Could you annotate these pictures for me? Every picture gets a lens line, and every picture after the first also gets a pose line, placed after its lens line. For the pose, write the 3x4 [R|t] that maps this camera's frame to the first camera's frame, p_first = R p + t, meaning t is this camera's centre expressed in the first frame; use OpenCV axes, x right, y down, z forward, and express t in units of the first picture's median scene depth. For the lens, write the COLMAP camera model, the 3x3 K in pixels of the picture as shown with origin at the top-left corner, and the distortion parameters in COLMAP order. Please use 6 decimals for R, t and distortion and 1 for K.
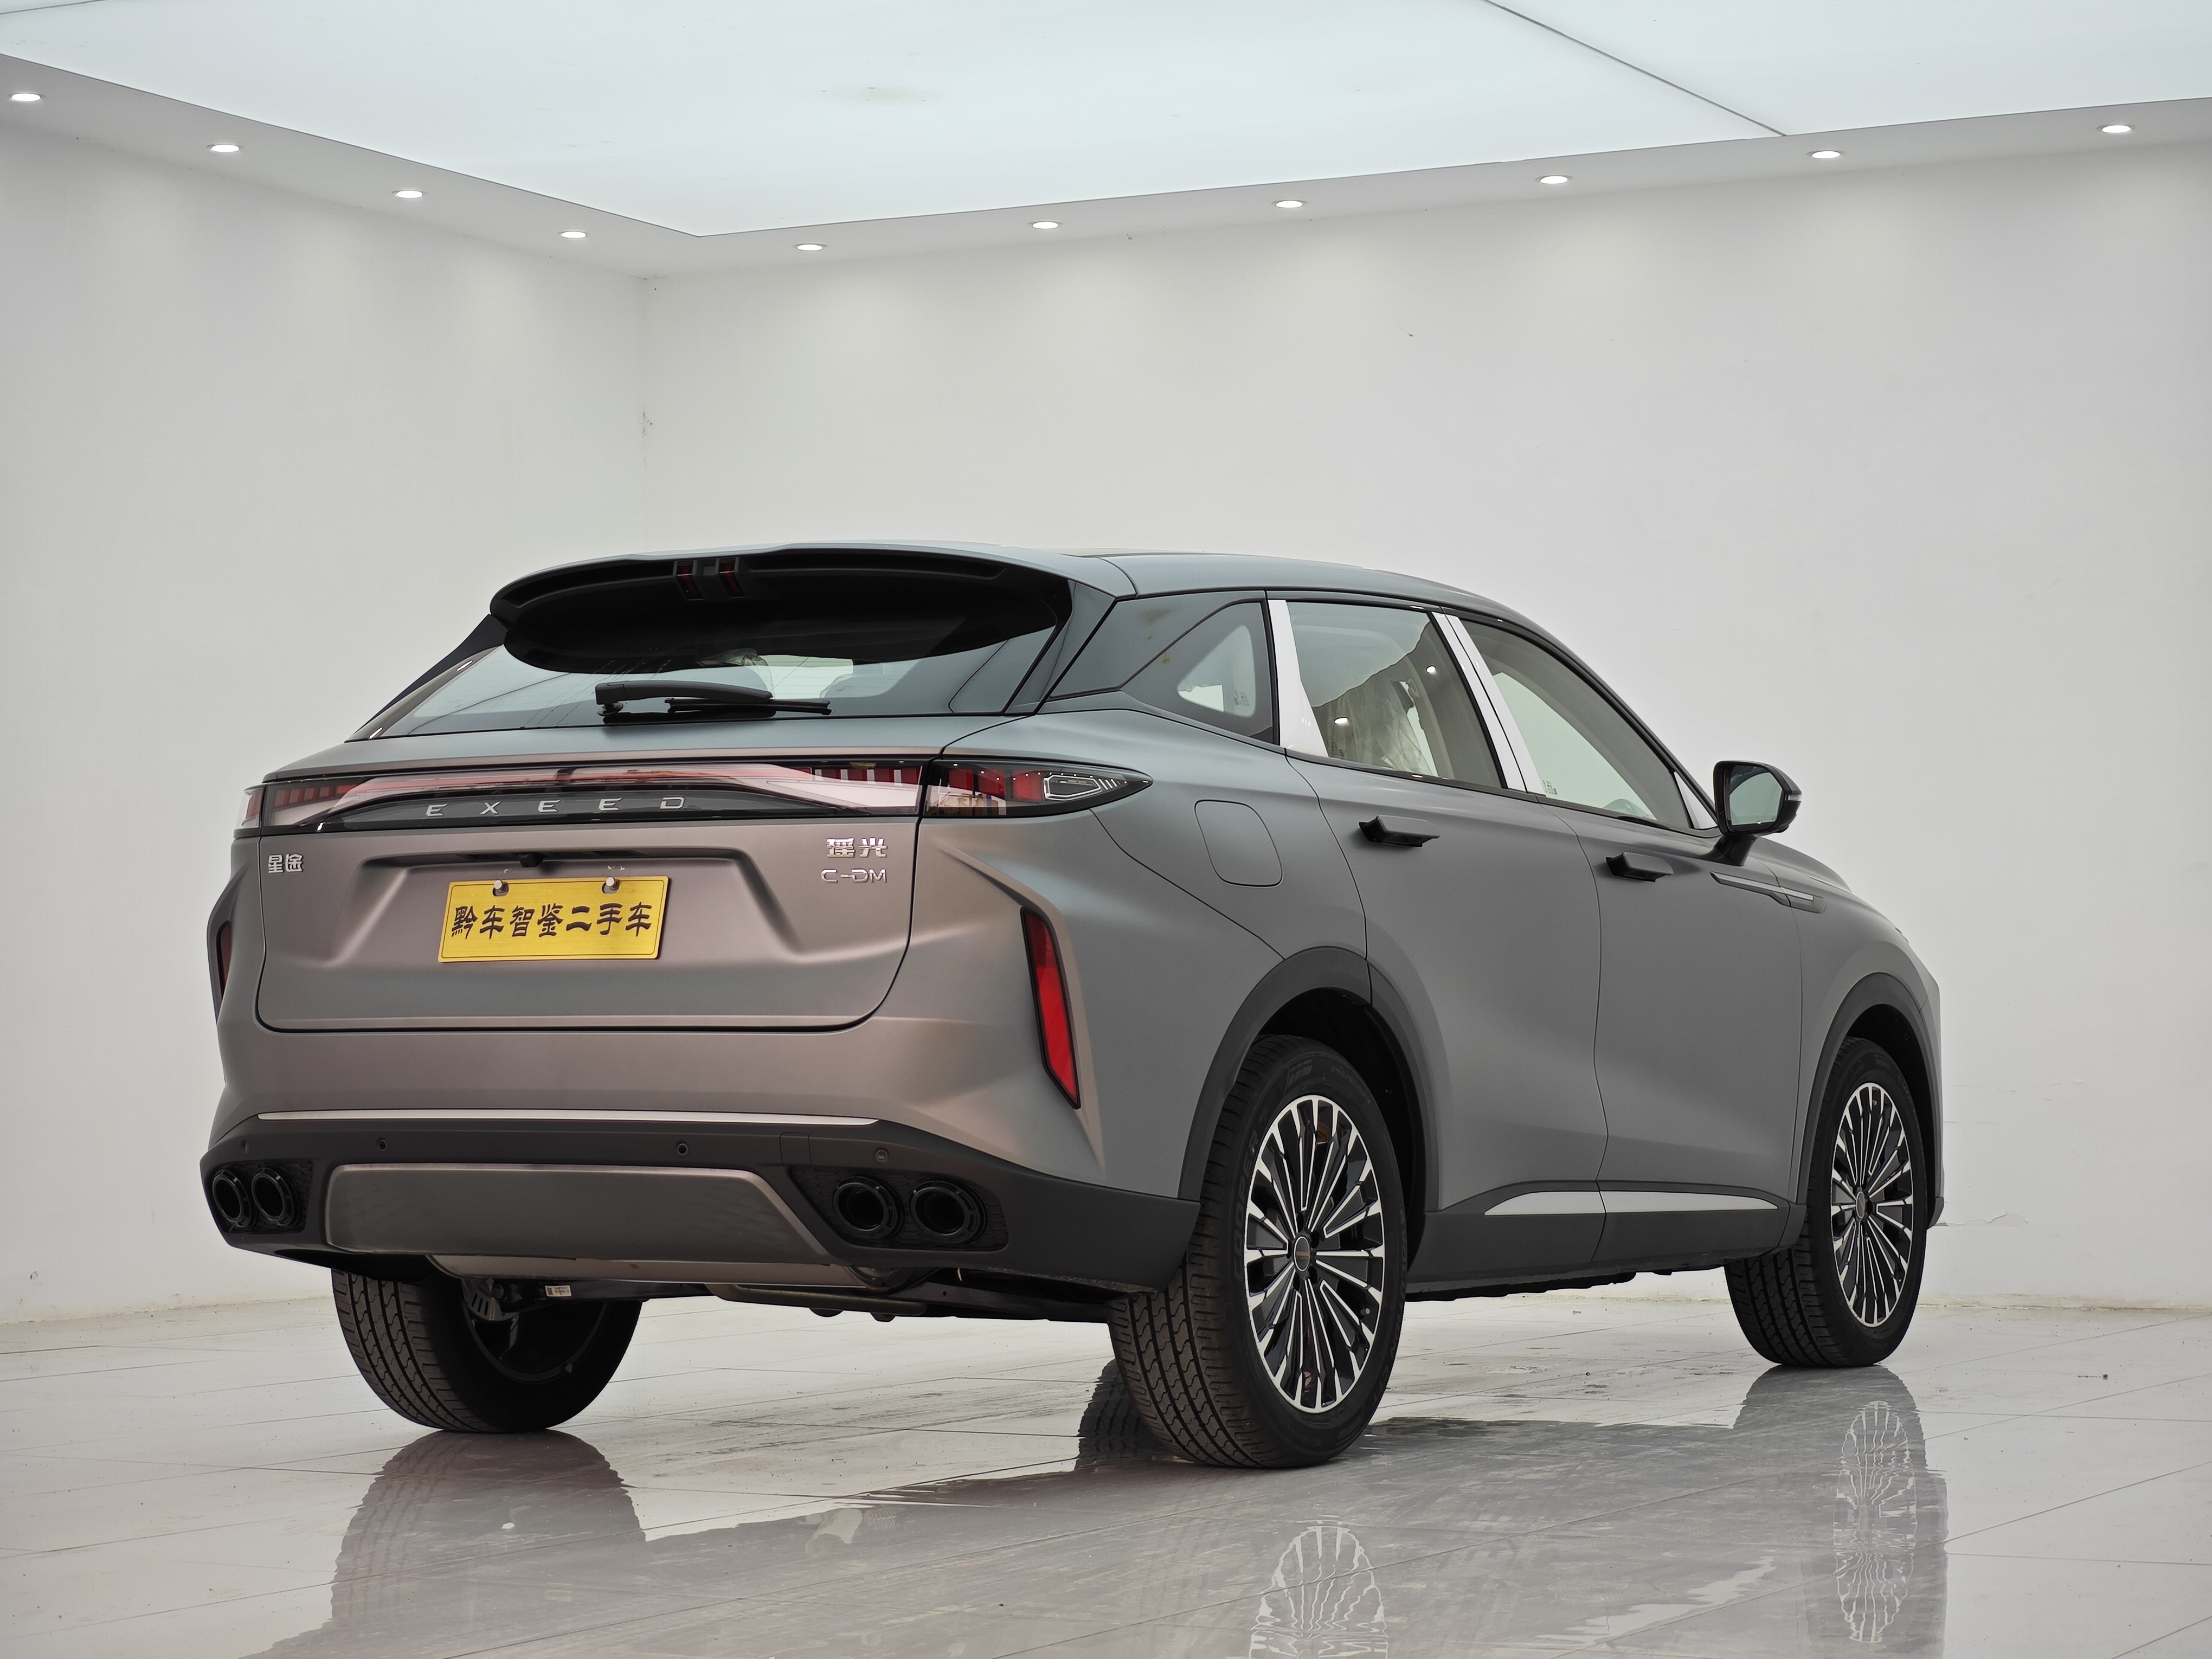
lens RADIAL K [[4719.9, 0, 1176.3], [0, 4719.9, 721.3], [0, 0, 1]] dist [-0.040227, 0.000000]
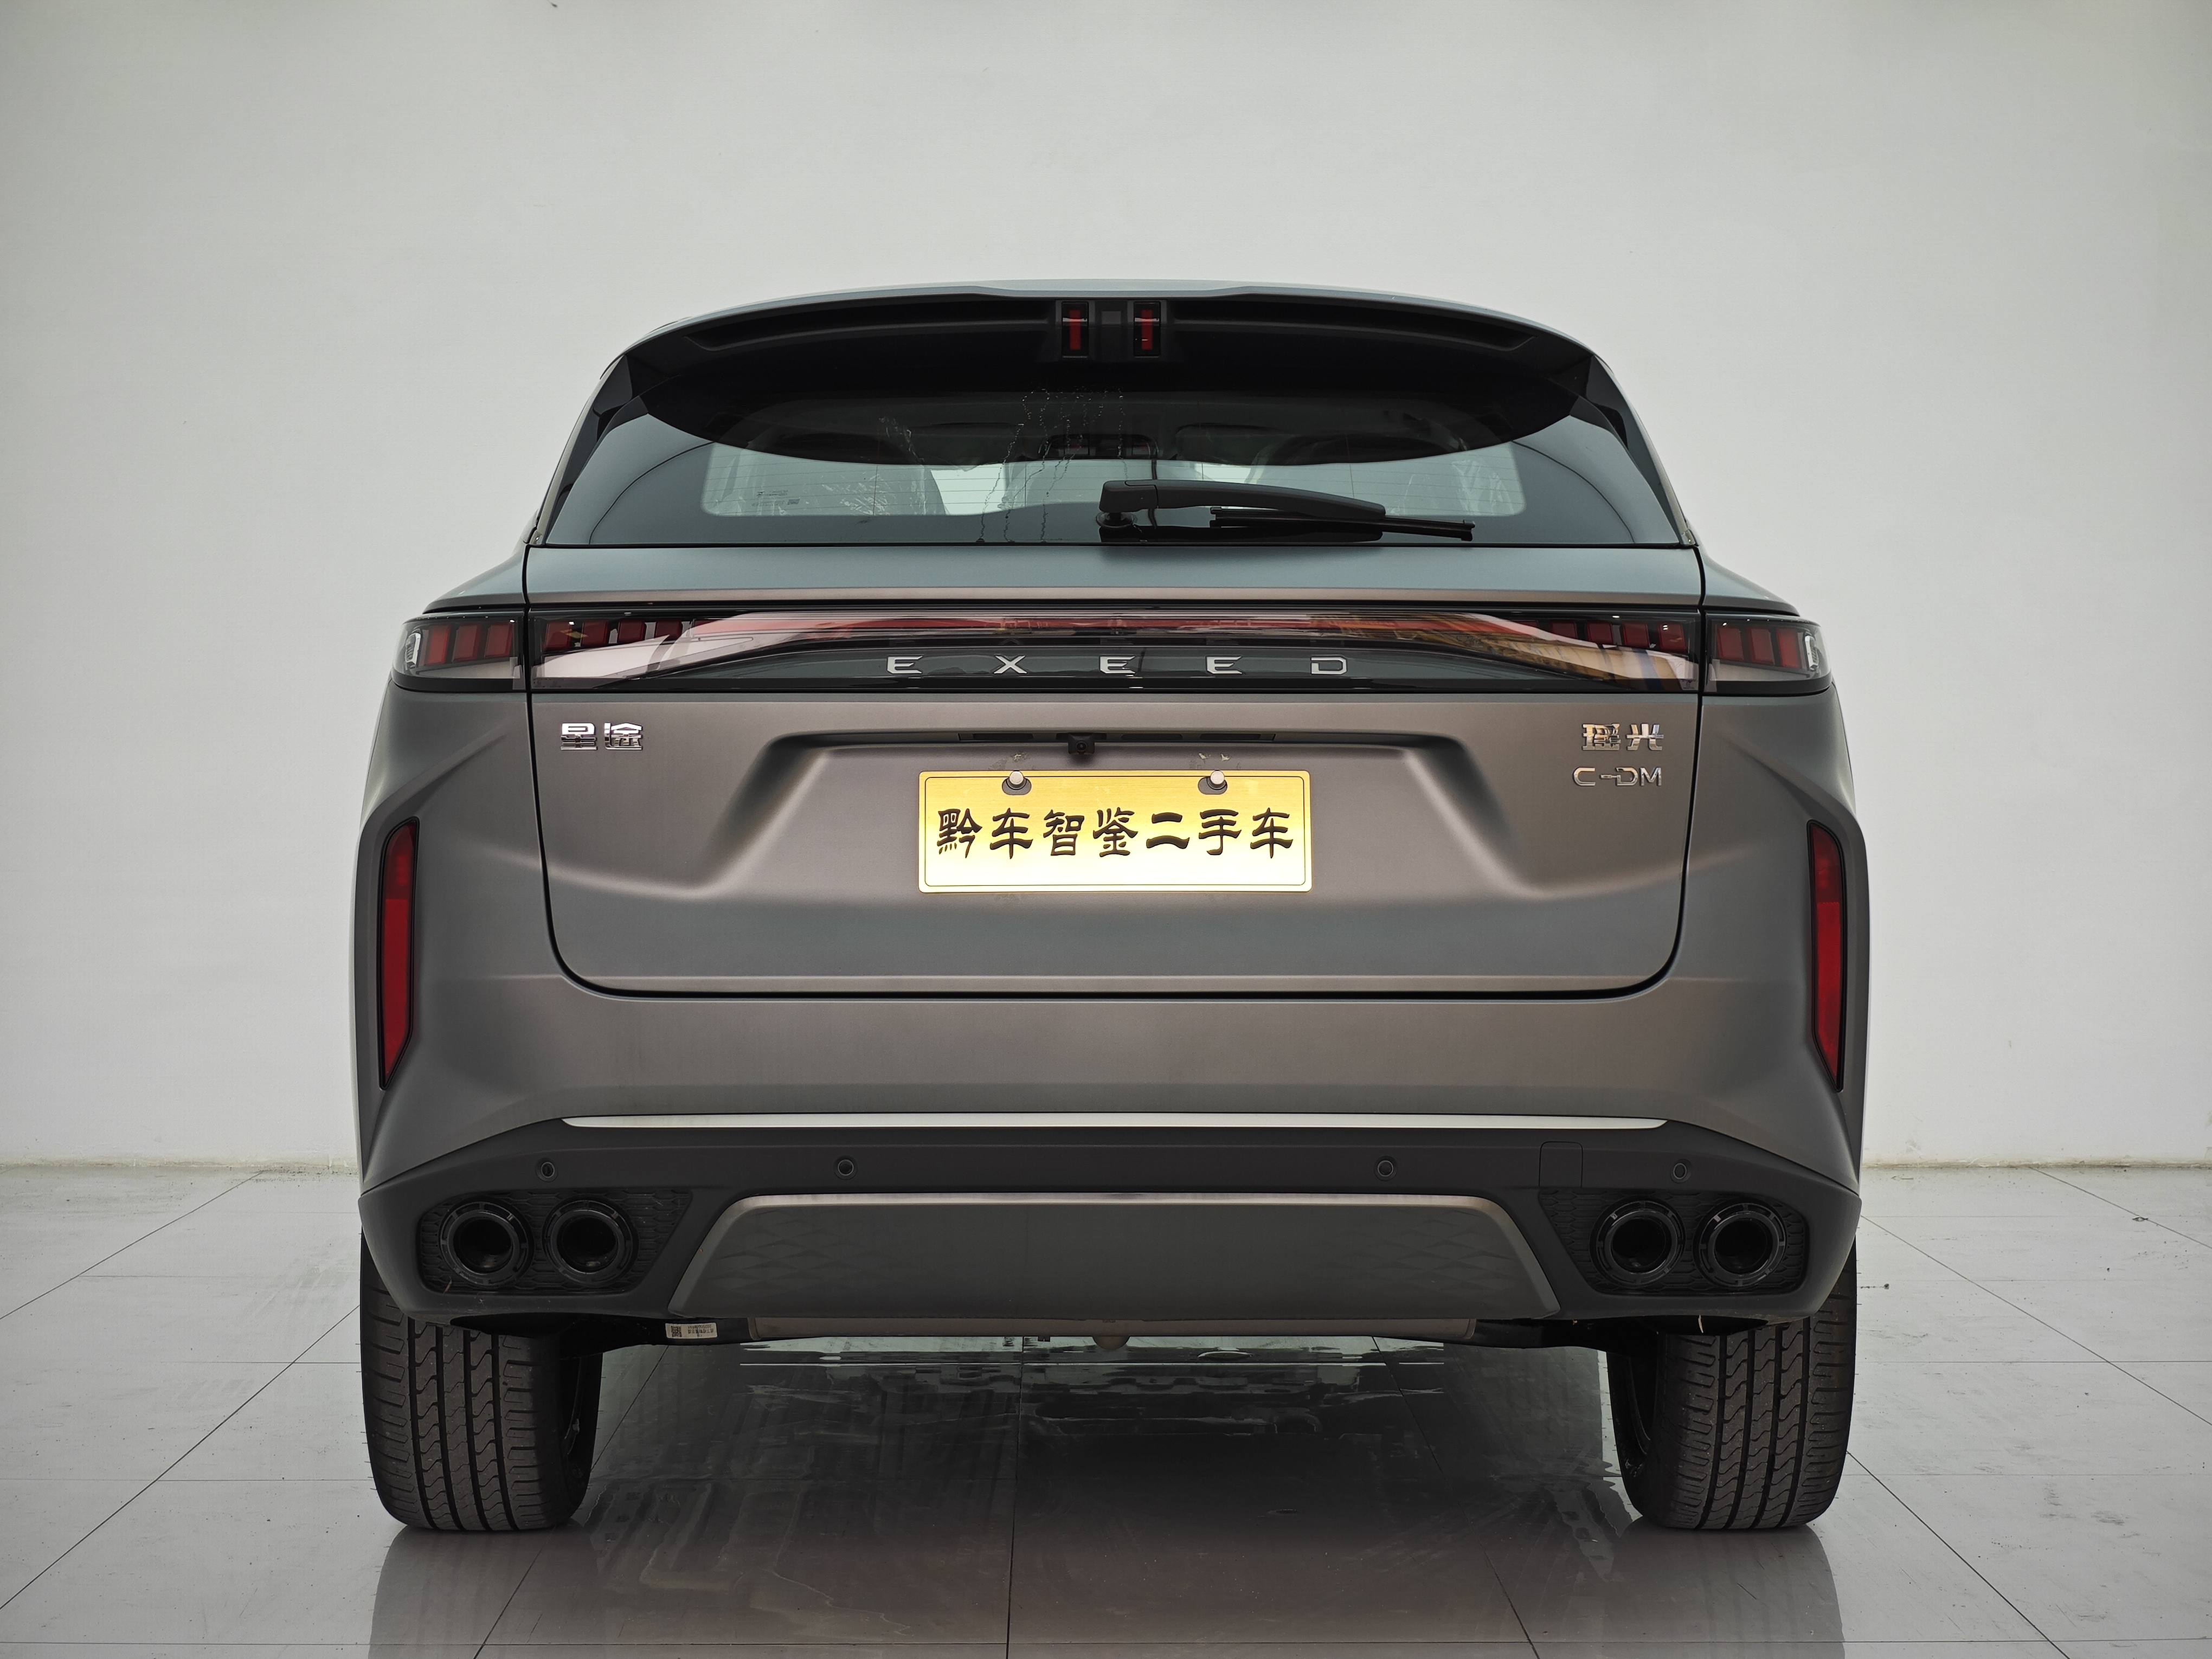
lens RADIAL K [[4719.9, 0, 1159.2], [0, 4719.9, 817.6], [0, 0, 1]] dist [-0.040227, 0.000000]
pose [[0.870955, -0.002863, 0.491354, -0.459055], [-0.037818, 0.996626, 0.072842, -0.009759], [-0.489905, -0.082024, 0.867909, 0.402744]]
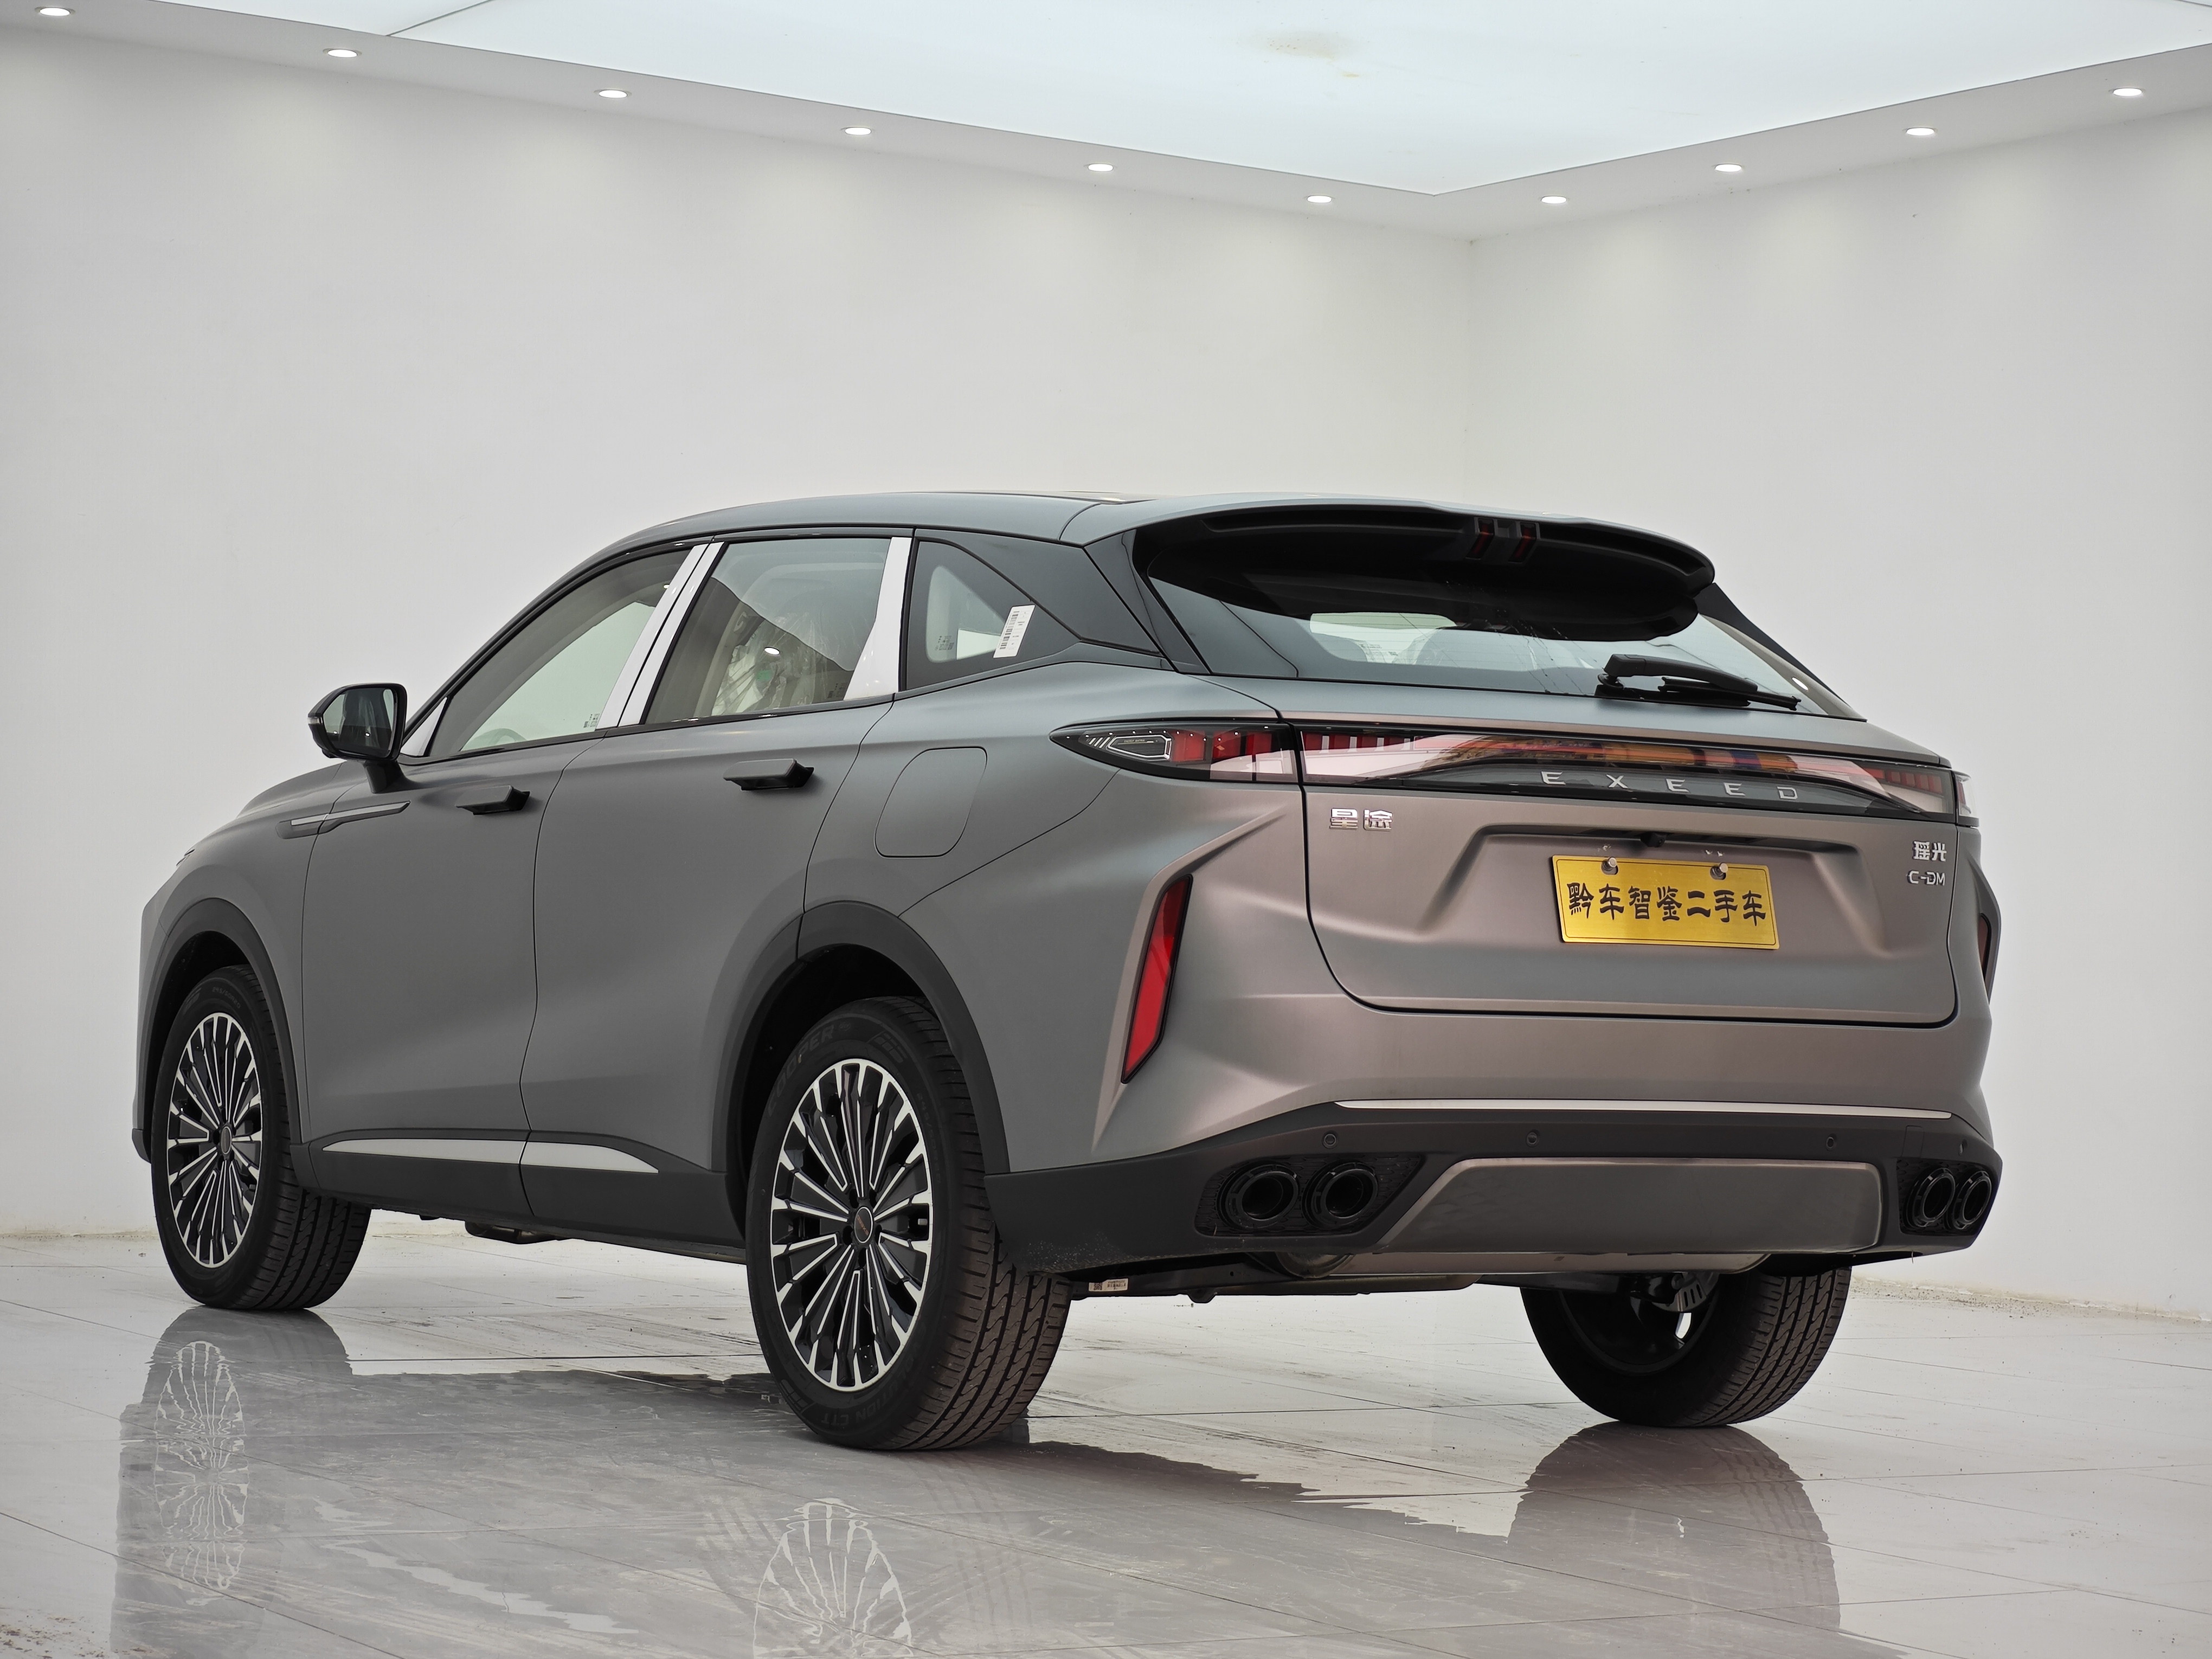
lens RADIAL K [[4719.9, 0, 1090.2], [0, 4719.9, 832.5], [0, 0, 1]] dist [-0.040227, 0.000000]
pose [[0.494426, 0.045994, 0.868002, -1.020066], [-0.093575, 0.995612, 0.000545, 0.037992], [-0.864168, -0.081493, 0.496561, 0.621307]]
